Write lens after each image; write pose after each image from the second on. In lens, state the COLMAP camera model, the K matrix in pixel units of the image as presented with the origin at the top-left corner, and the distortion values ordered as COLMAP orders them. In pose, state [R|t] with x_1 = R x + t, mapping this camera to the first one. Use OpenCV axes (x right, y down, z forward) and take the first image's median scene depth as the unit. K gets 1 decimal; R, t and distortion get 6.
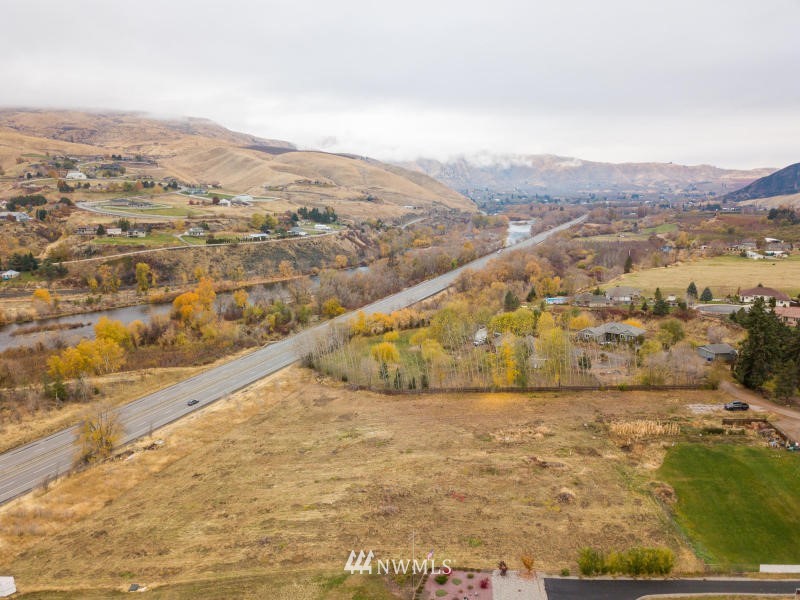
lens RADIAL K [[614.8, 0, 395.9], [0, 614.8, 299.6], [0, 0, 1]] dist [-0.001125, 0.003069]
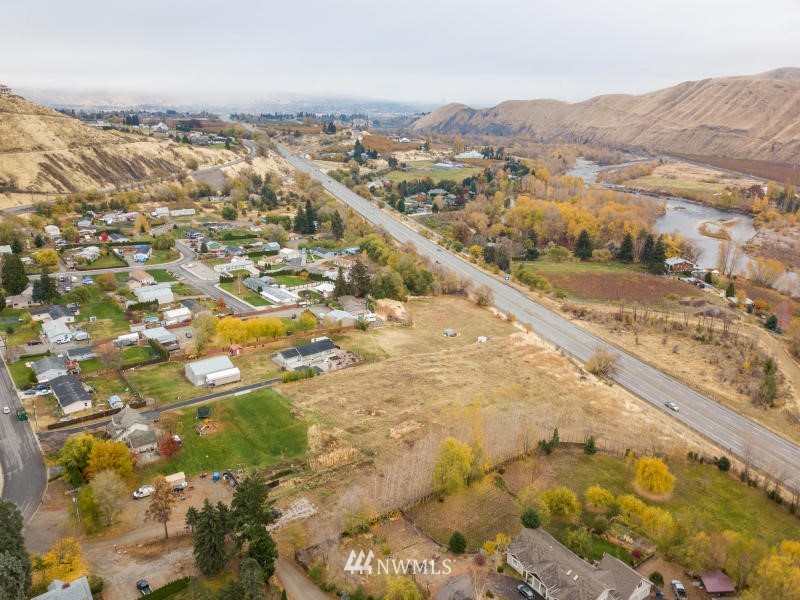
lens RADIAL K [[614.8, 0, 395.9], [0, 614.8, 299.6], [0, 0, 1]] dist [-0.001125, 0.003069]
pose [[-0.740183, 0.203234, -0.640957, 0.261923], [-0.120633, 0.897627, 0.423927, -0.155956], [0.661496, 0.391104, -0.639891, 0.442324]]
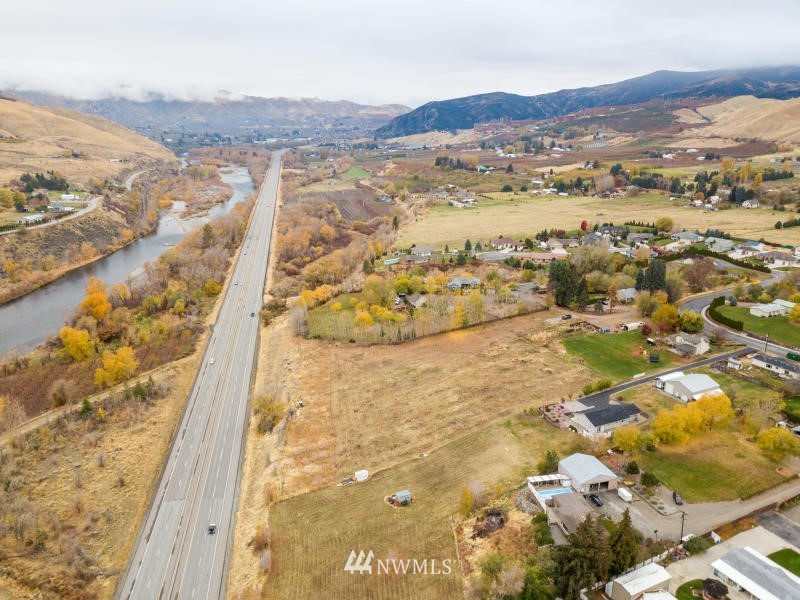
lens RADIAL K [[599.0, 0, 400.0], [0, 599.0, 300.0], [0, 0, 1]] dist [0.036915, -0.002311]
pose [[0.849923, -0.152339, 0.504405, -0.247715], [0.094524, 0.985846, 0.138469, -0.057148], [-0.518359, -0.070009, 0.852292, -0.110781]]
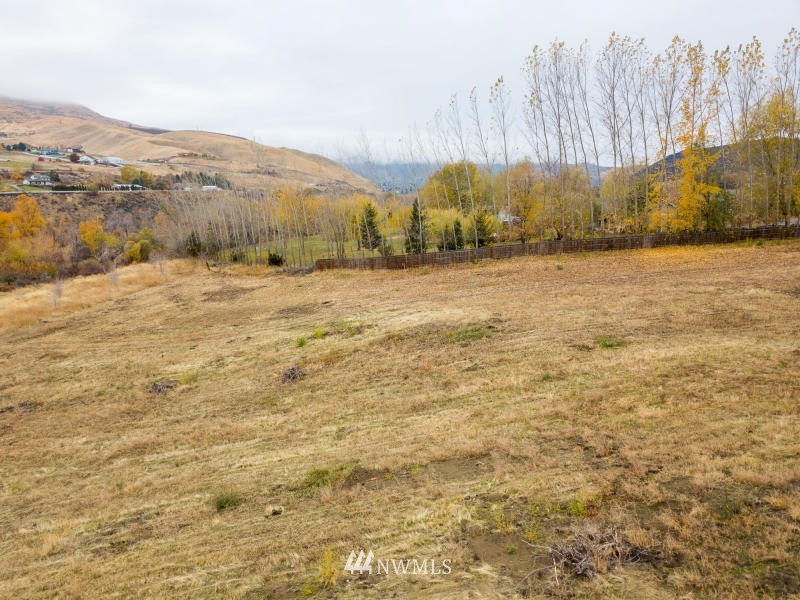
lens RADIAL K [[614.8, 0, 395.9], [0, 614.8, 299.6], [0, 0, 1]] dist [-0.001125, 0.003069]
pose [[0.985508, -0.038157, 0.165284, -0.025000], [0.038814, 0.999246, -0.000742, 0.055682], [-0.165131, 0.007146, 0.986246, 0.189887]]
